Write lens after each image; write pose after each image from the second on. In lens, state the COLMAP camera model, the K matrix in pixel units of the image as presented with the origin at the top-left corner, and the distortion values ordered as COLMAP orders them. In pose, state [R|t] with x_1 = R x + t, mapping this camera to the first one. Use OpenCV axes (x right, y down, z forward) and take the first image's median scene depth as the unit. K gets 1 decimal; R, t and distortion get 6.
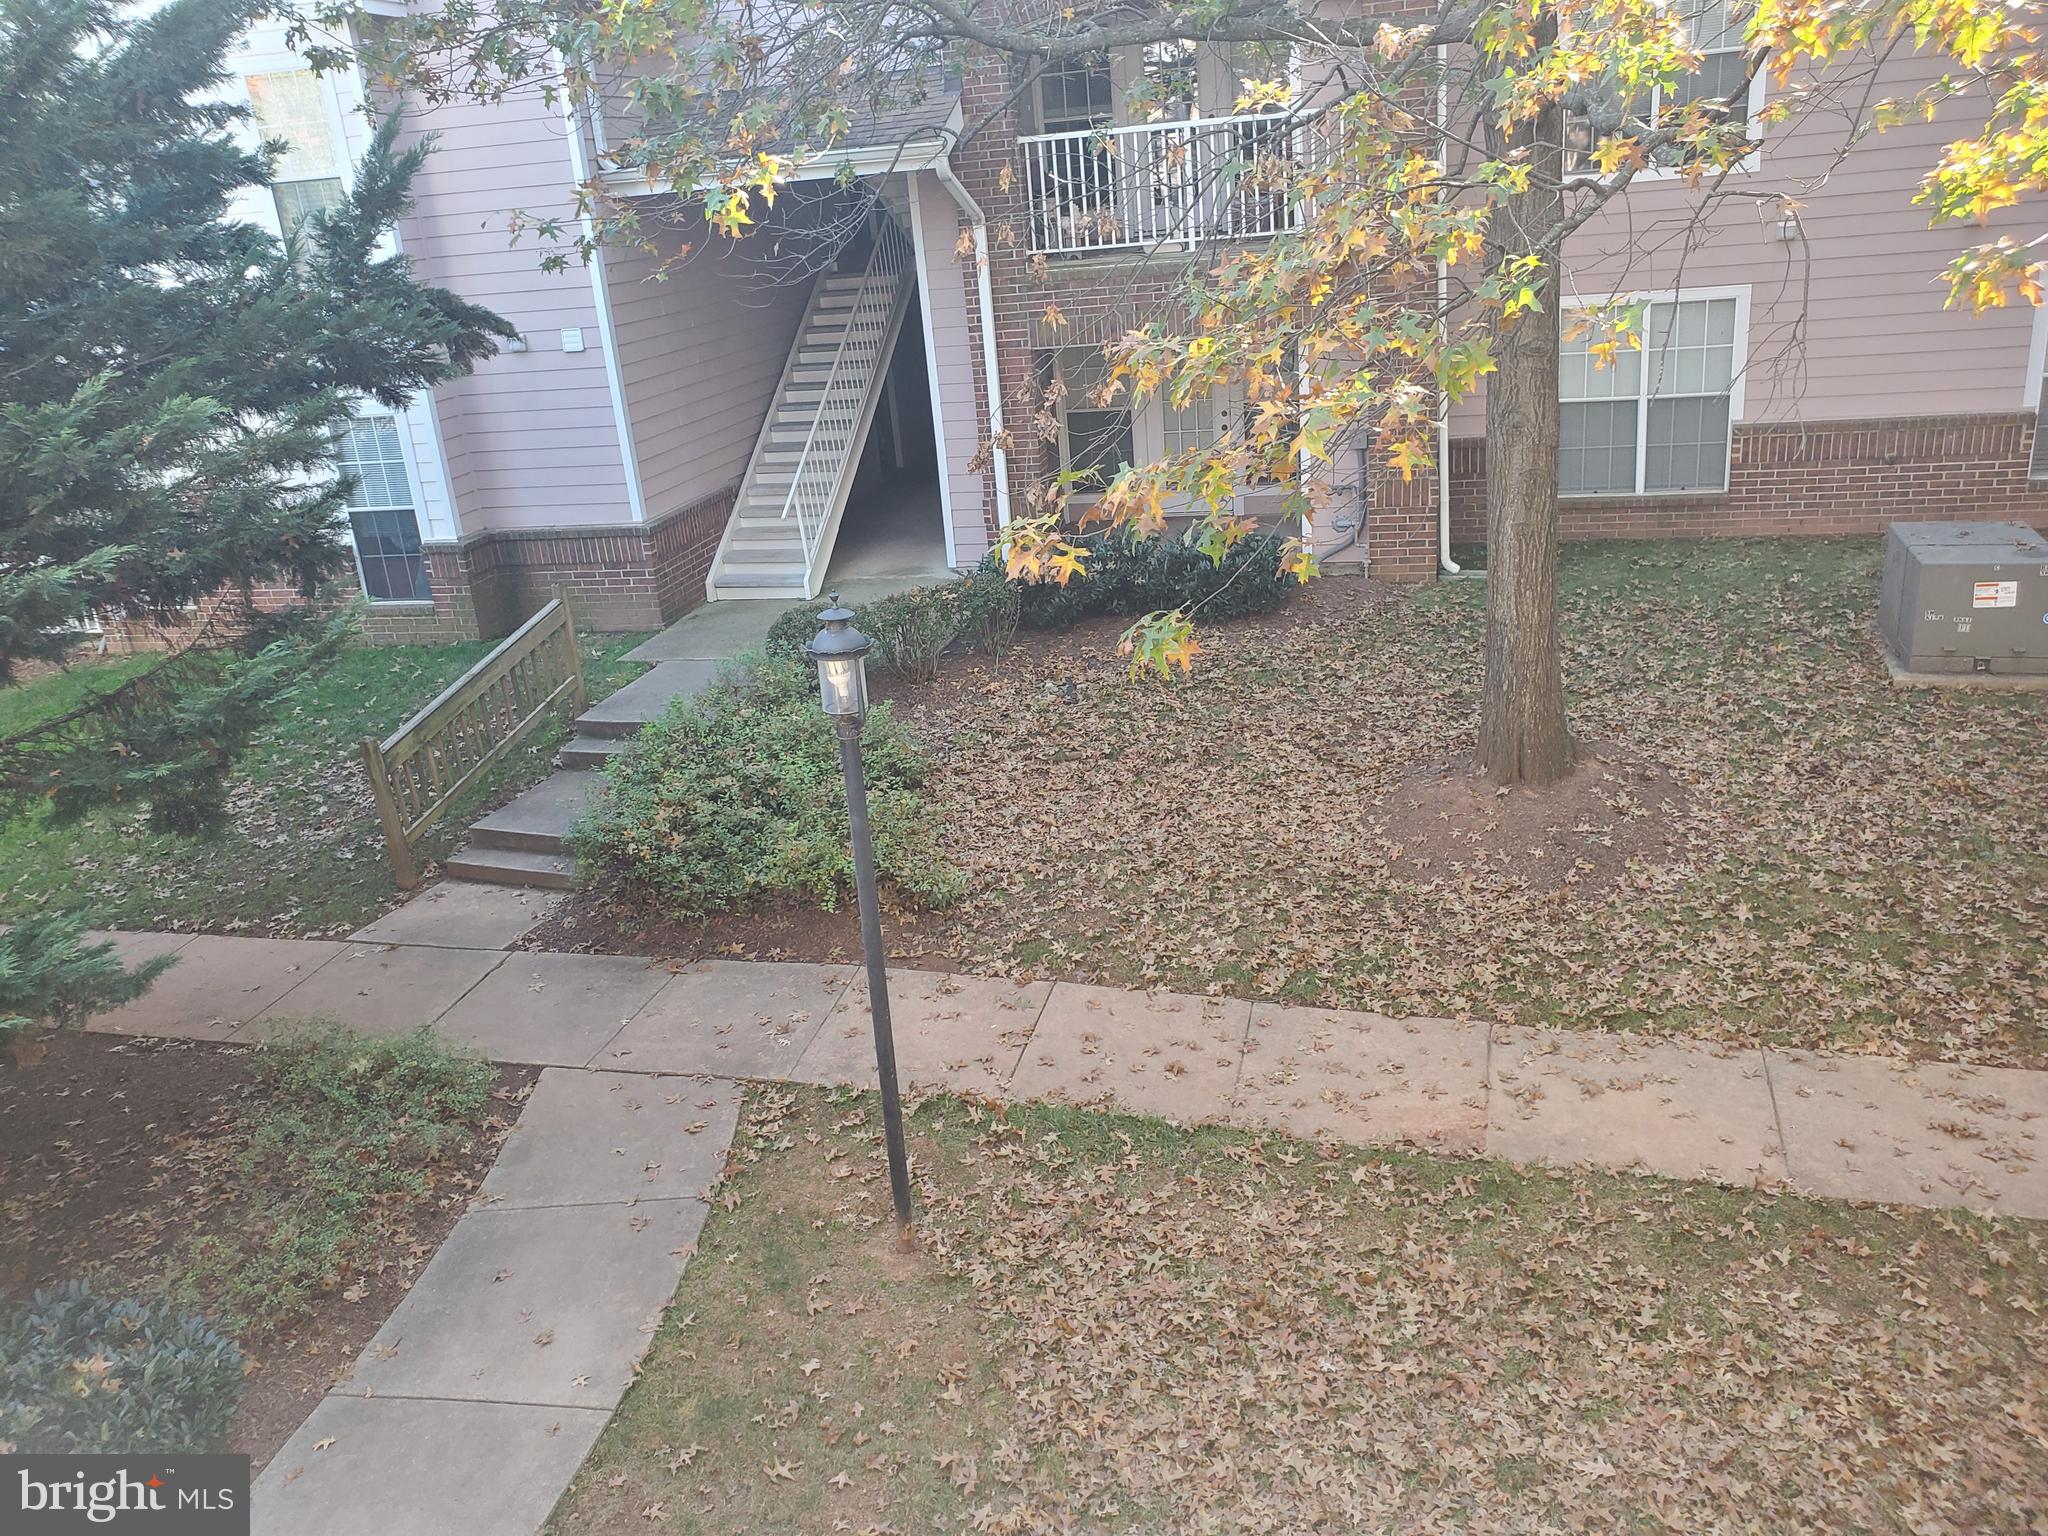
lens RADIAL K [[1548.6, 0, 1015.5], [0, 1548.6, 744.3], [0, 0, 1]] dist [0.061399, -0.109193]
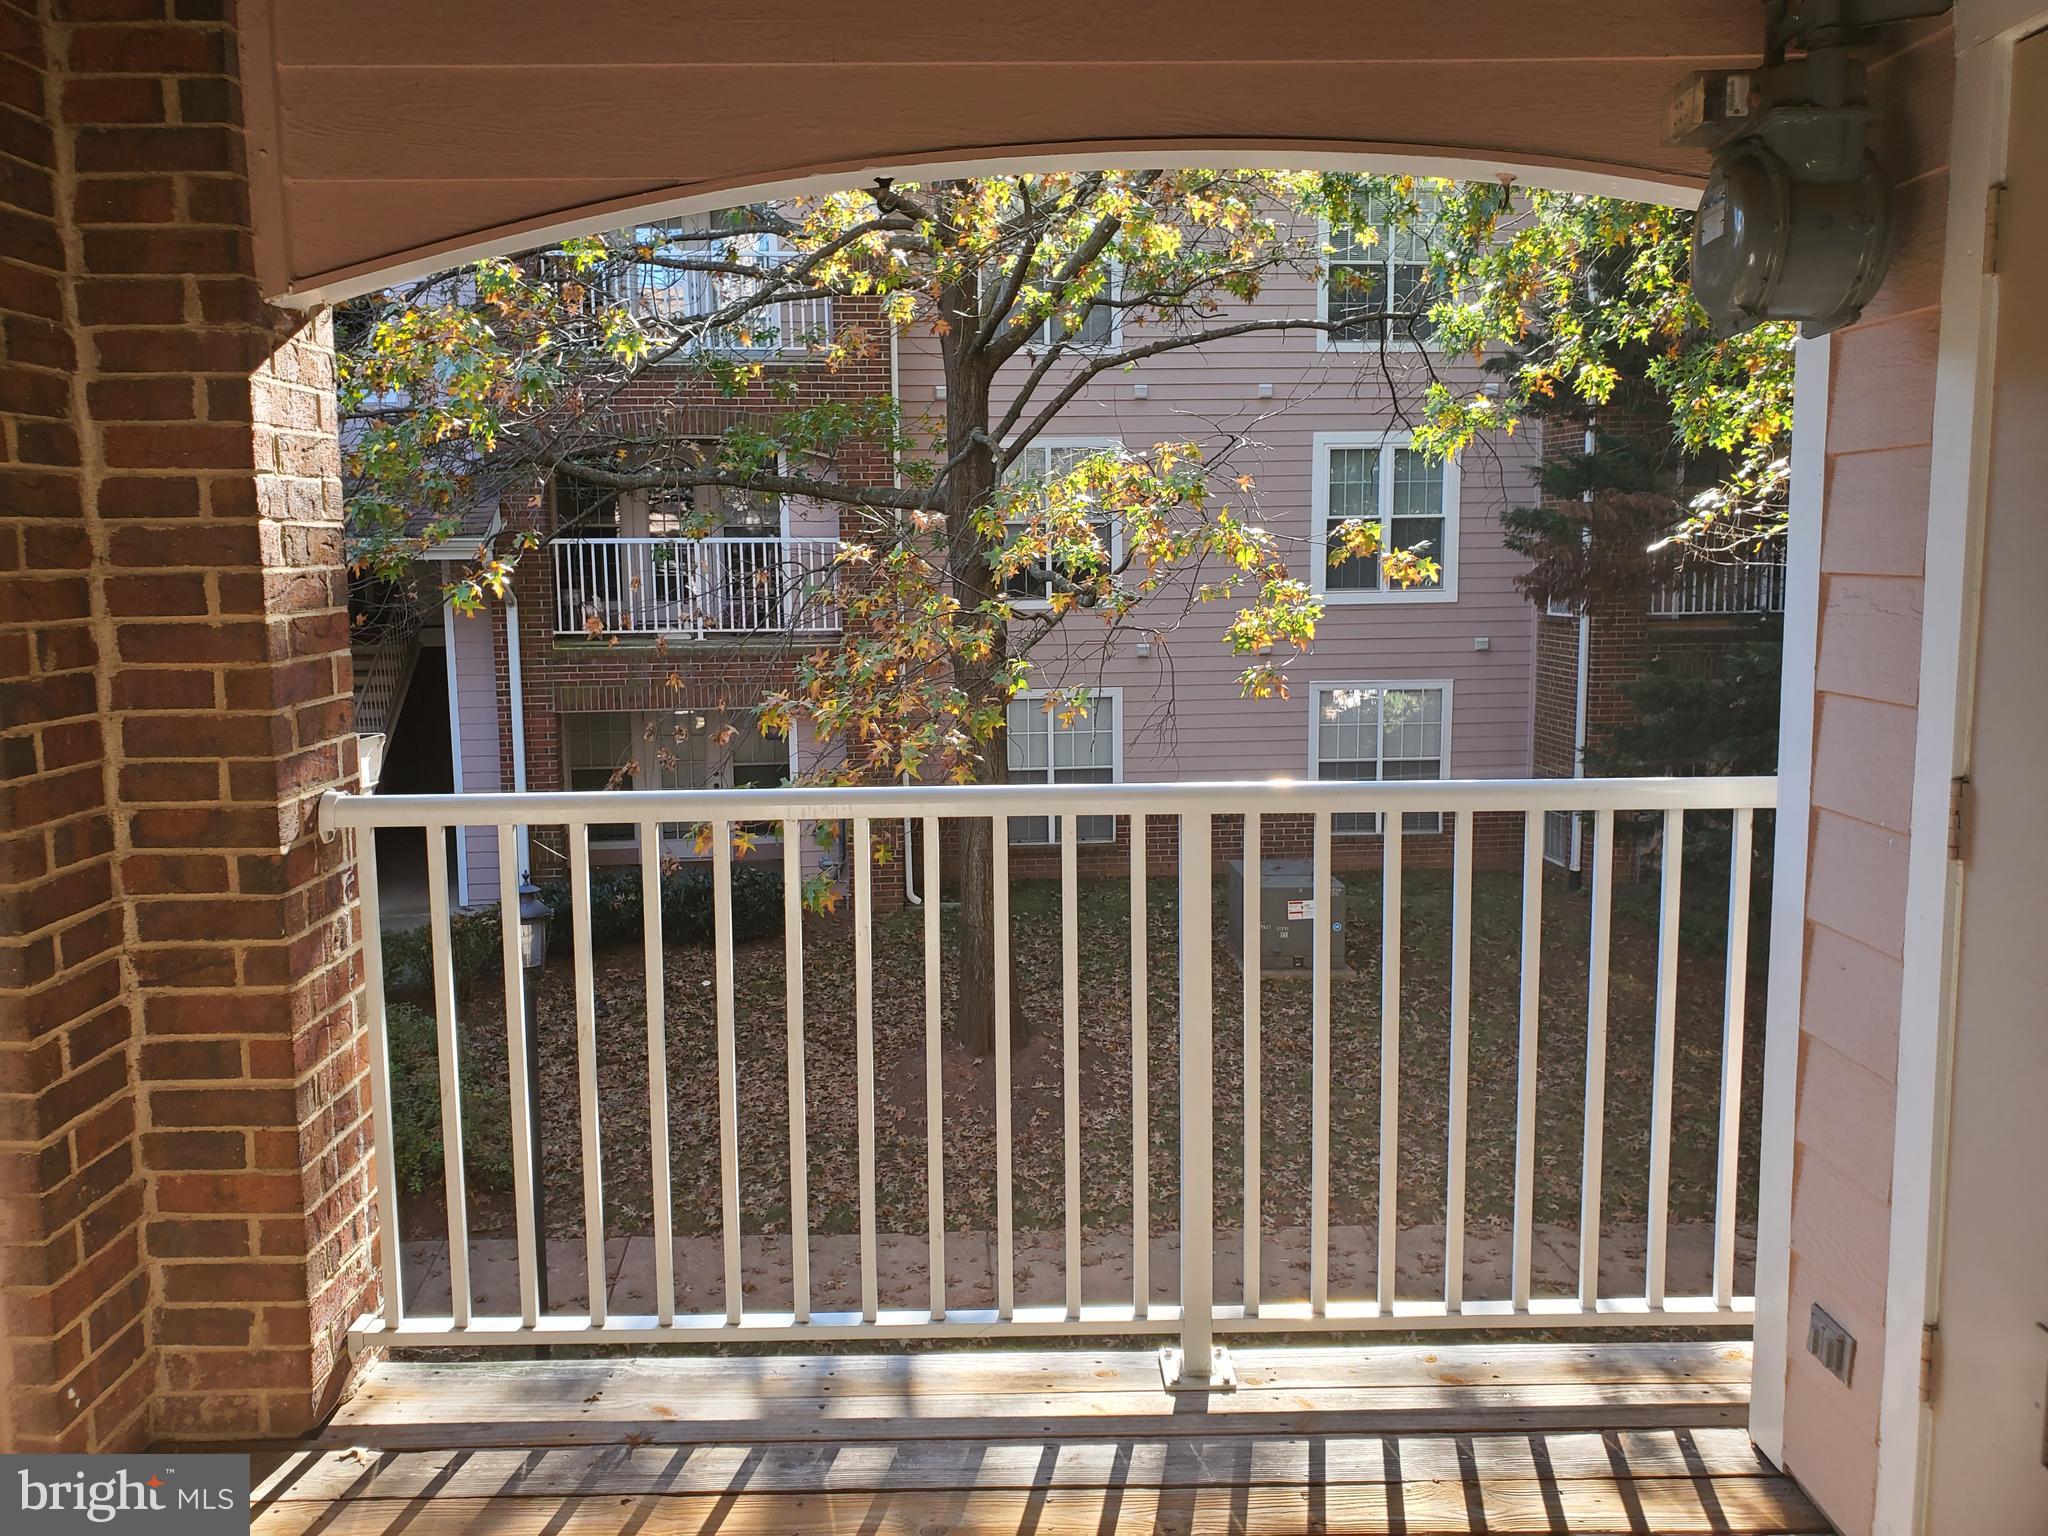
lens RADIAL K [[1548.6, 0, 1015.5], [0, 1548.6, 744.3], [0, 0, 1]] dist [0.061399, -0.109193]
pose [[0.933200, 0.033533, 0.357790, -0.128184], [0.053182, 0.971786, -0.229790, 0.075418], [-0.355401, 0.233468, 0.905087, -0.229811]]
